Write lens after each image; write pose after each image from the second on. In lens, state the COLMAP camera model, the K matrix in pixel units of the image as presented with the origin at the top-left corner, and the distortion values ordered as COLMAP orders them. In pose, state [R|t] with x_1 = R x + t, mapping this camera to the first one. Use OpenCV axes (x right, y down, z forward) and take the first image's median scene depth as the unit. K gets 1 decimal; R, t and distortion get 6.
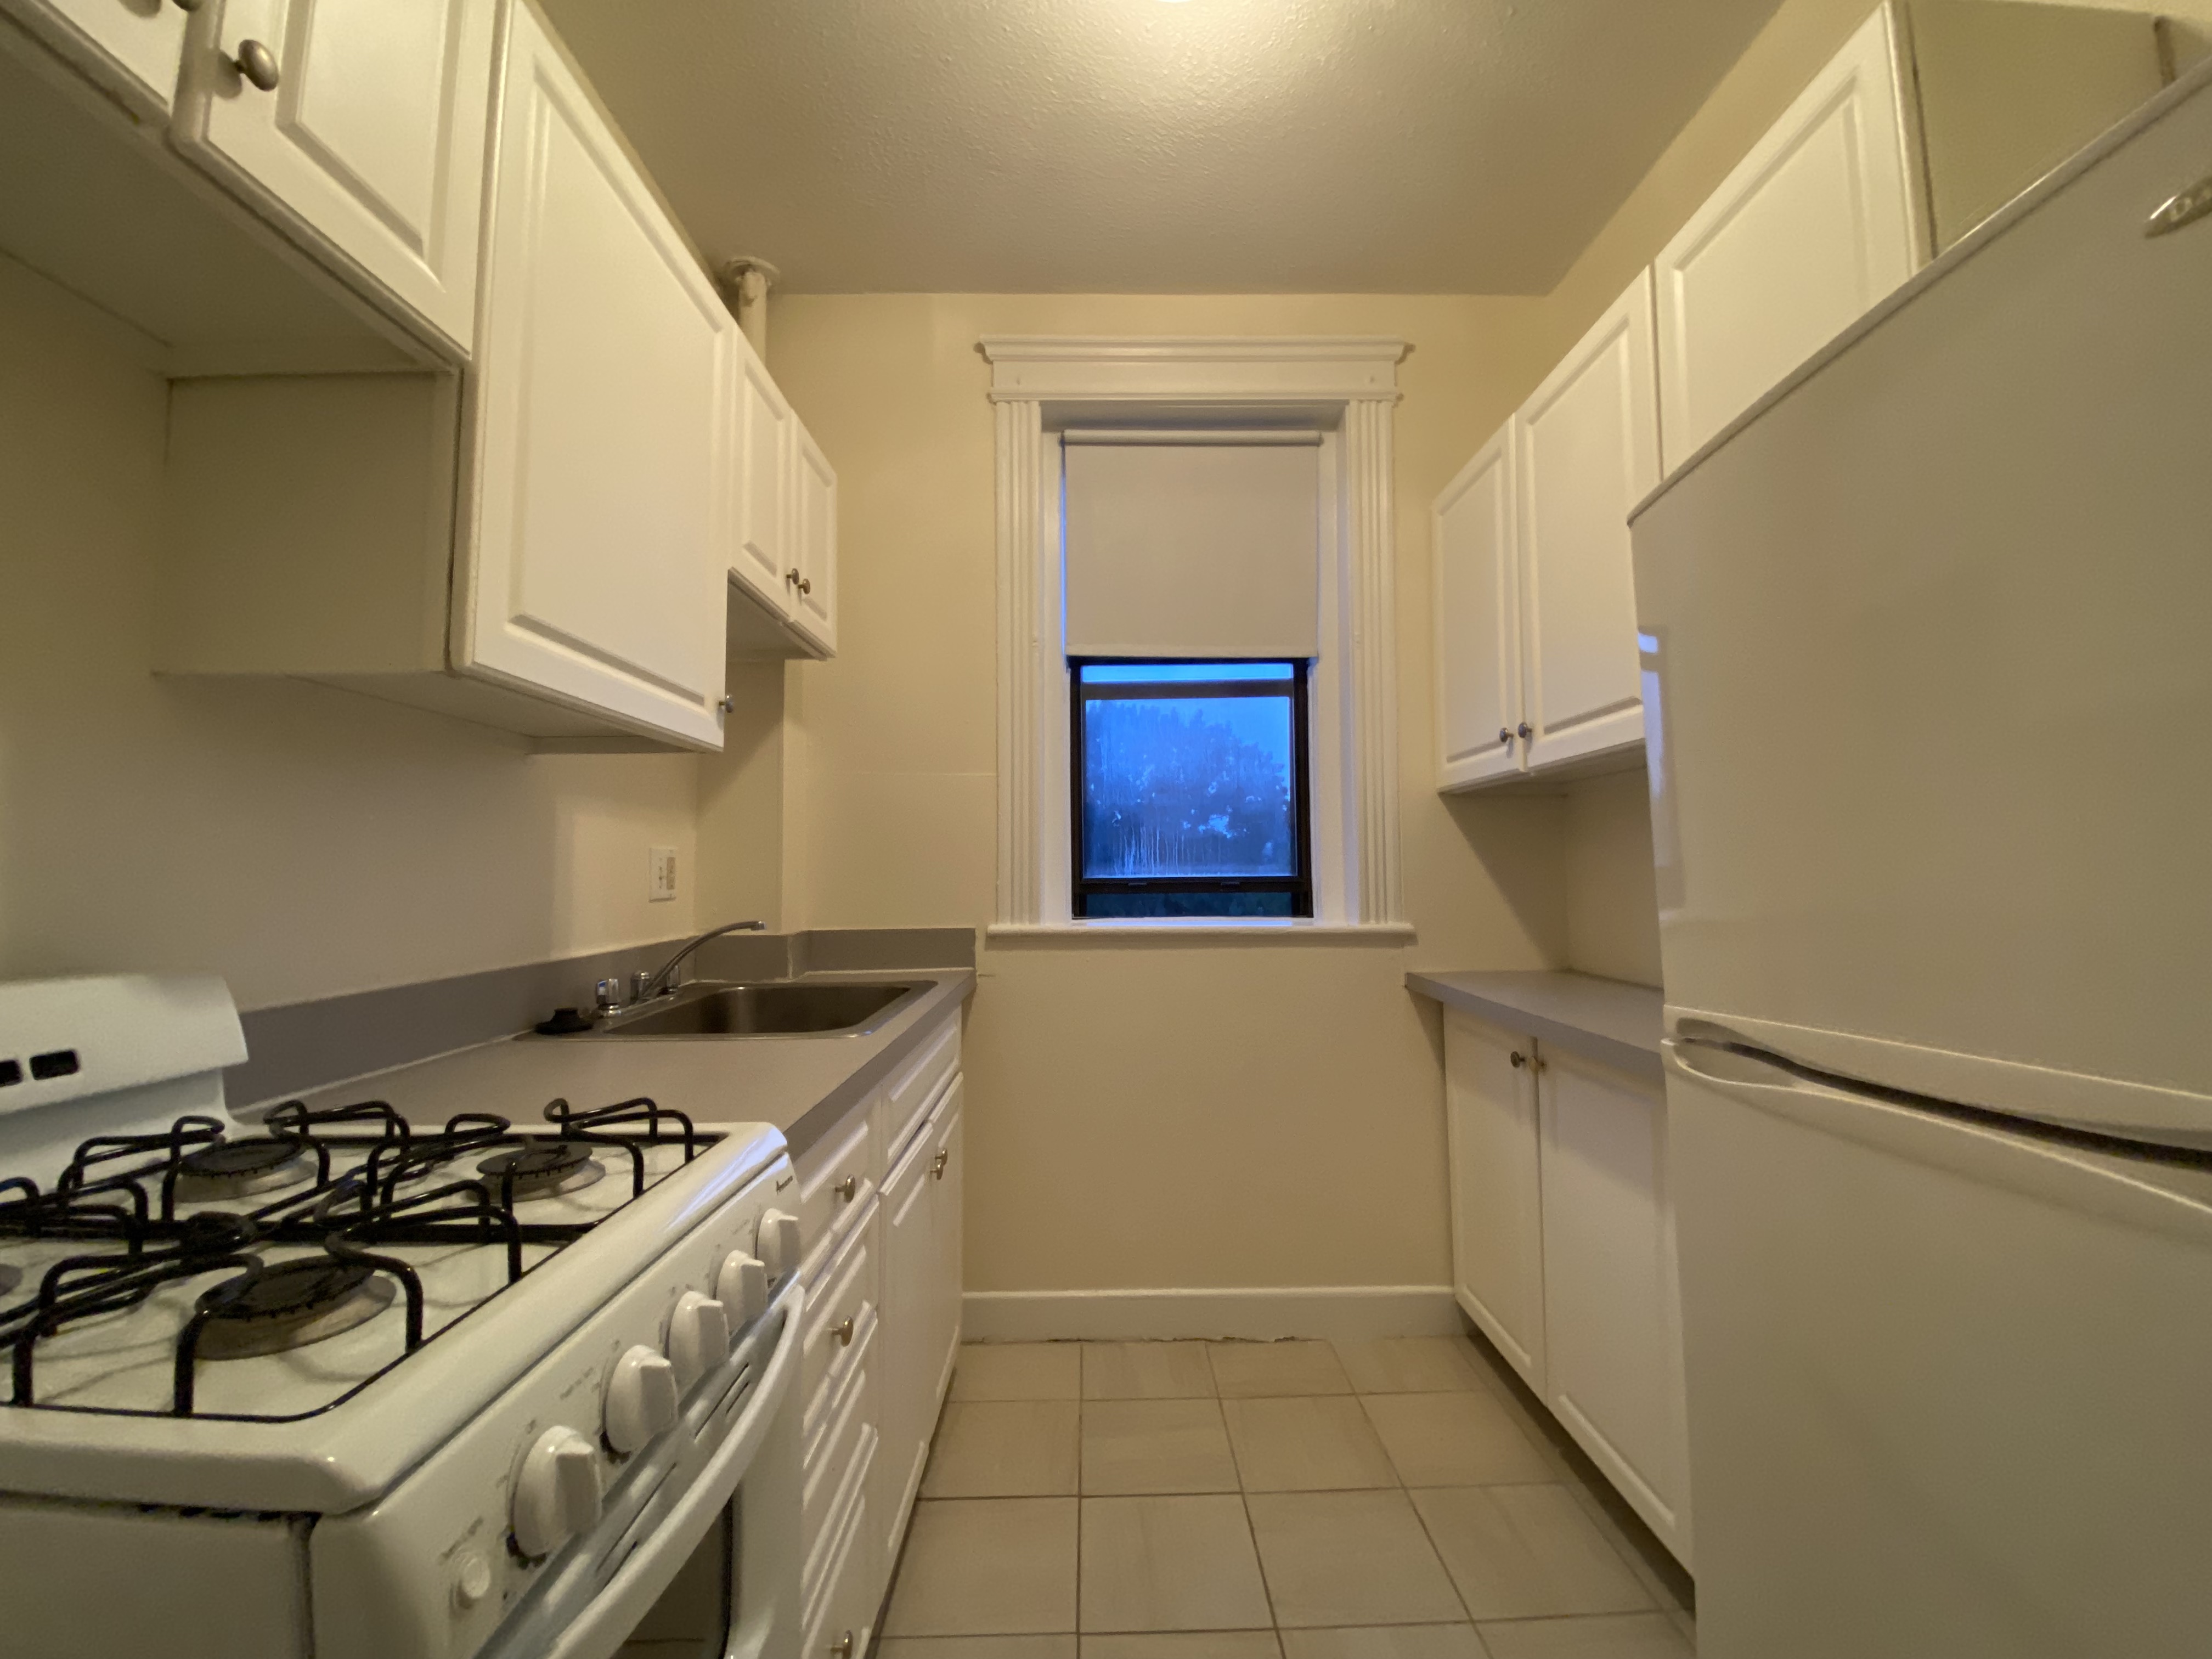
lens RADIAL K [[899.1, 0, 1102.5], [0, 899.1, 825.3], [0, 0, 1]] dist [0.020370, -0.020275]
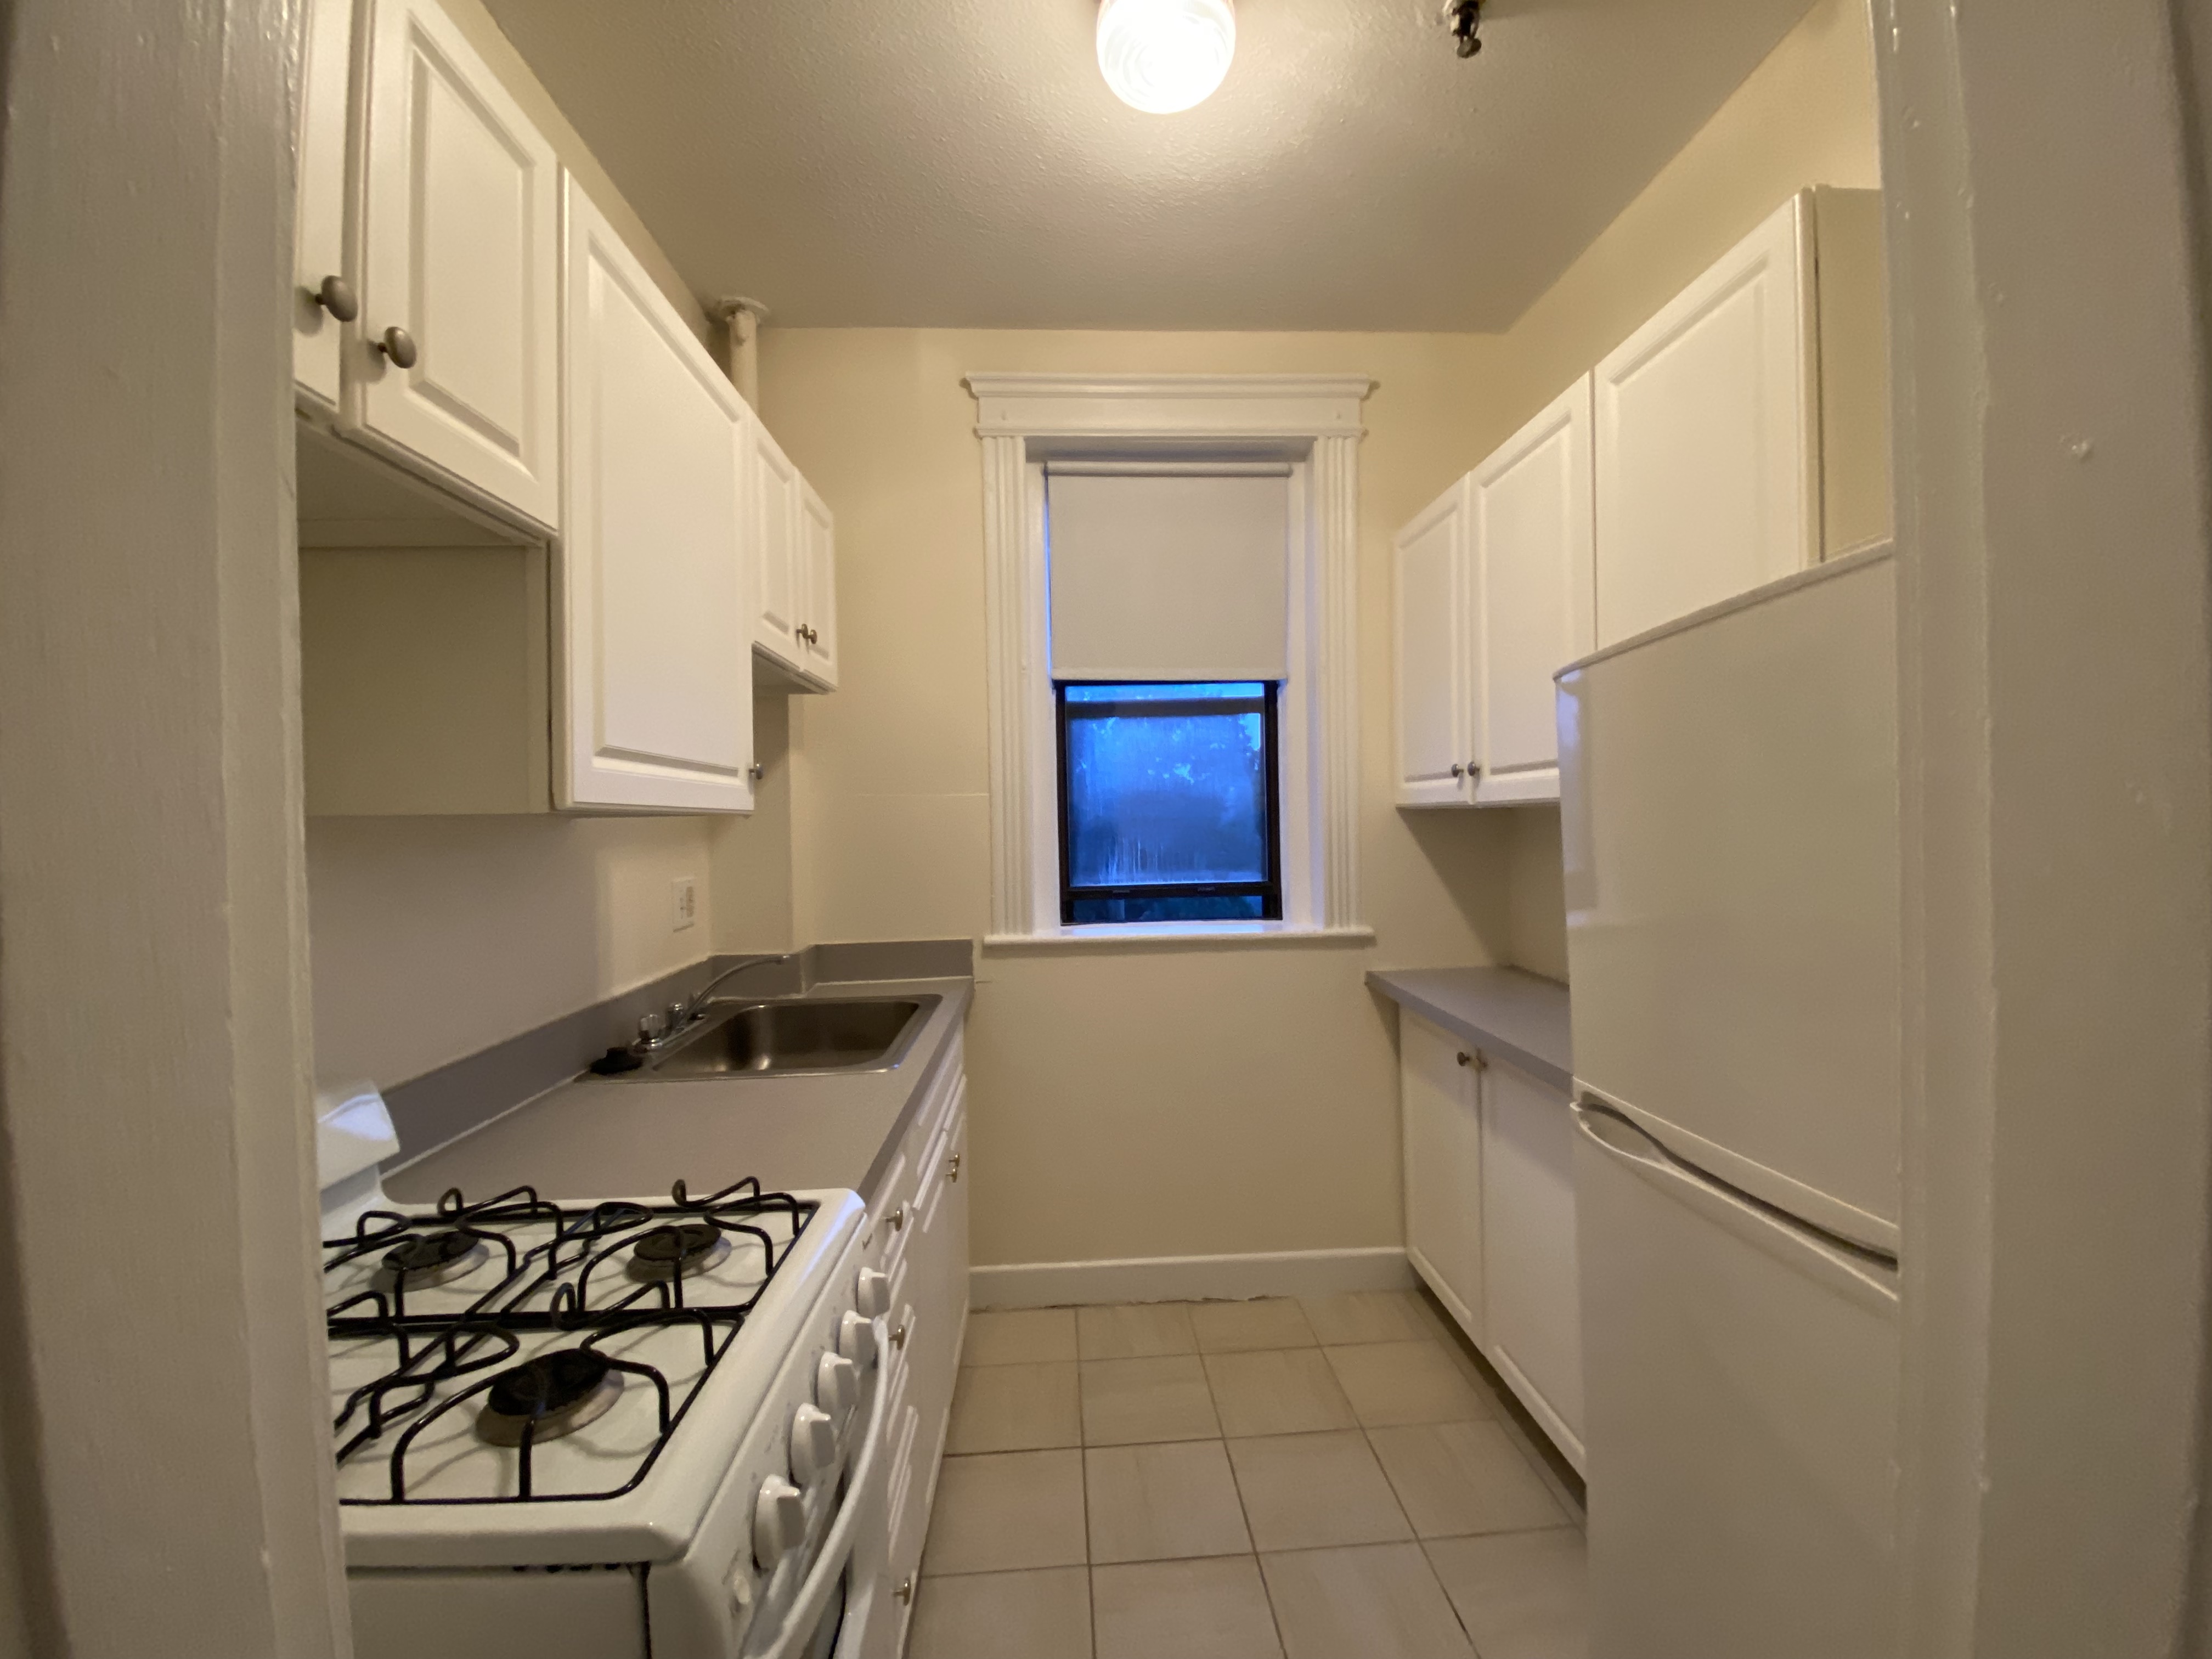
lens RADIAL K [[899.1, 0, 1102.5], [0, 899.1, 825.3], [0, 0, 1]] dist [0.020370, -0.020275]
pose [[0.999112, -0.012609, 0.040212, -0.032456], [0.010104, 0.998031, 0.061897, -0.103847], [-0.040913, -0.061436, 0.997272, -0.087501]]
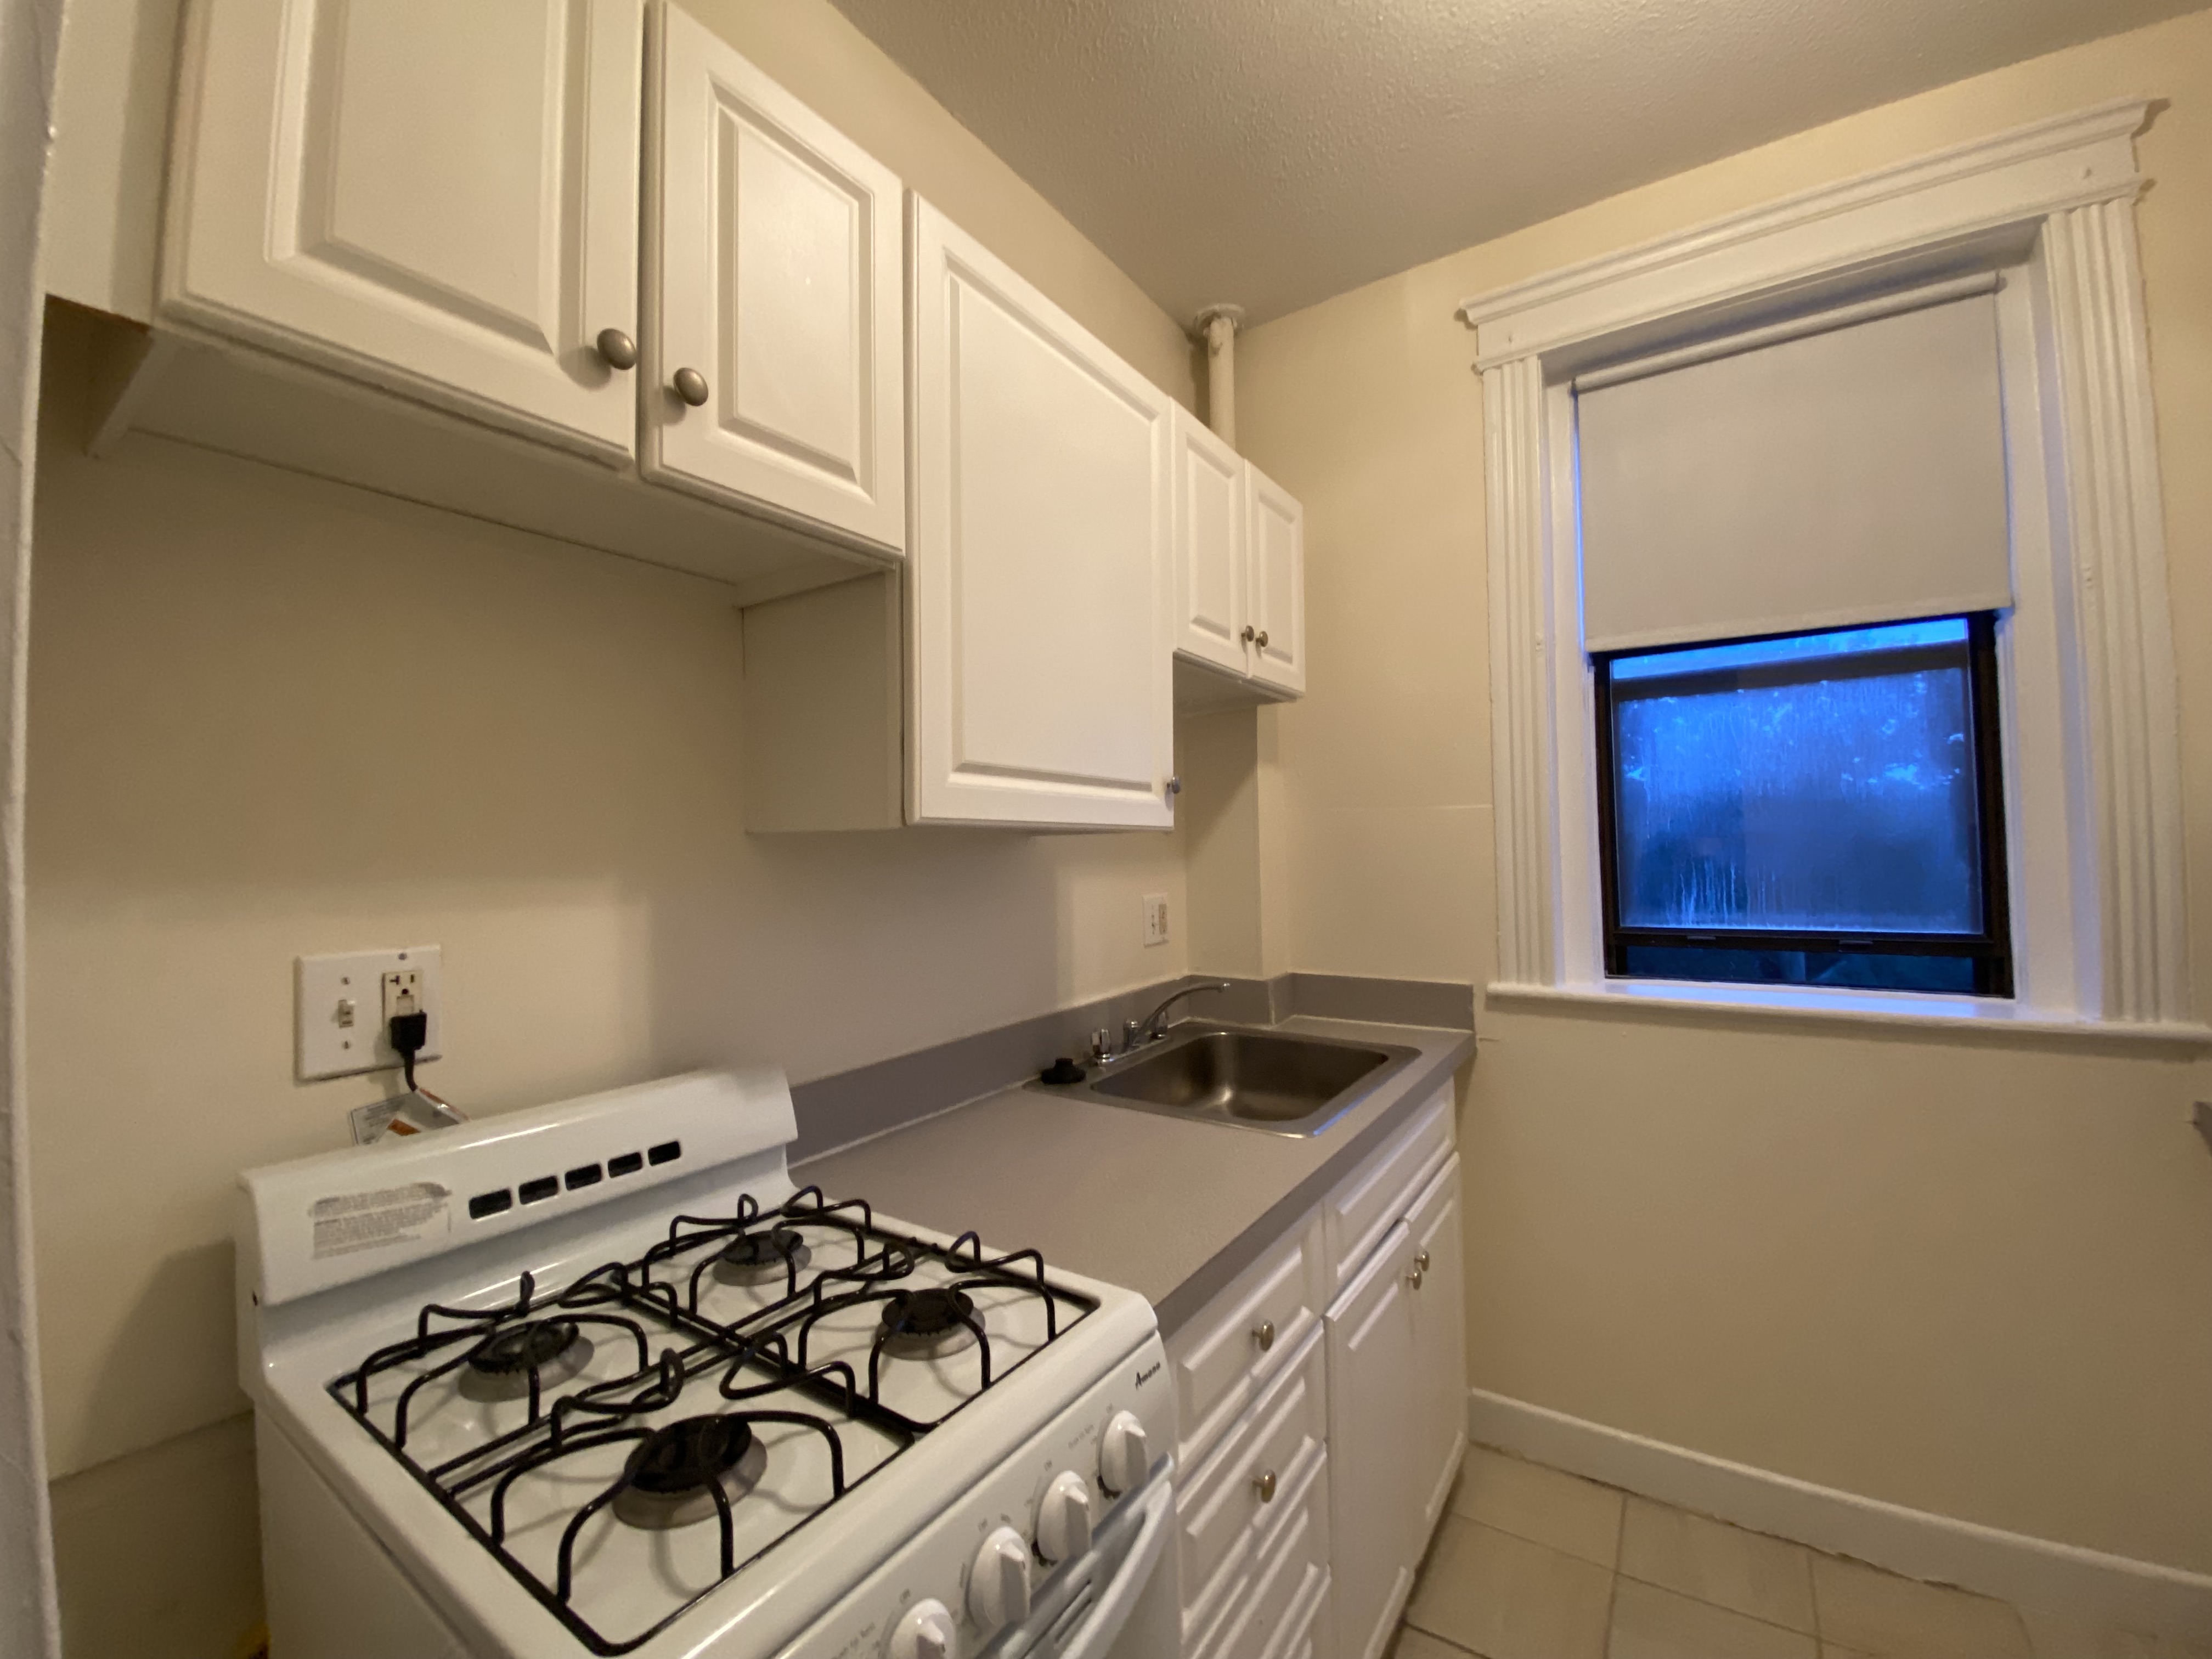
lens RADIAL K [[889.5, 0, 1095.6], [0, 889.5, 825.9], [0, 0, 1]] dist [0.025764, -0.025174]
pose [[0.820374, -0.024233, -0.571314, 0.068023], [0.043409, 0.998858, 0.019966, -0.087874], [0.570178, -0.041179, 0.820489, 0.093139]]
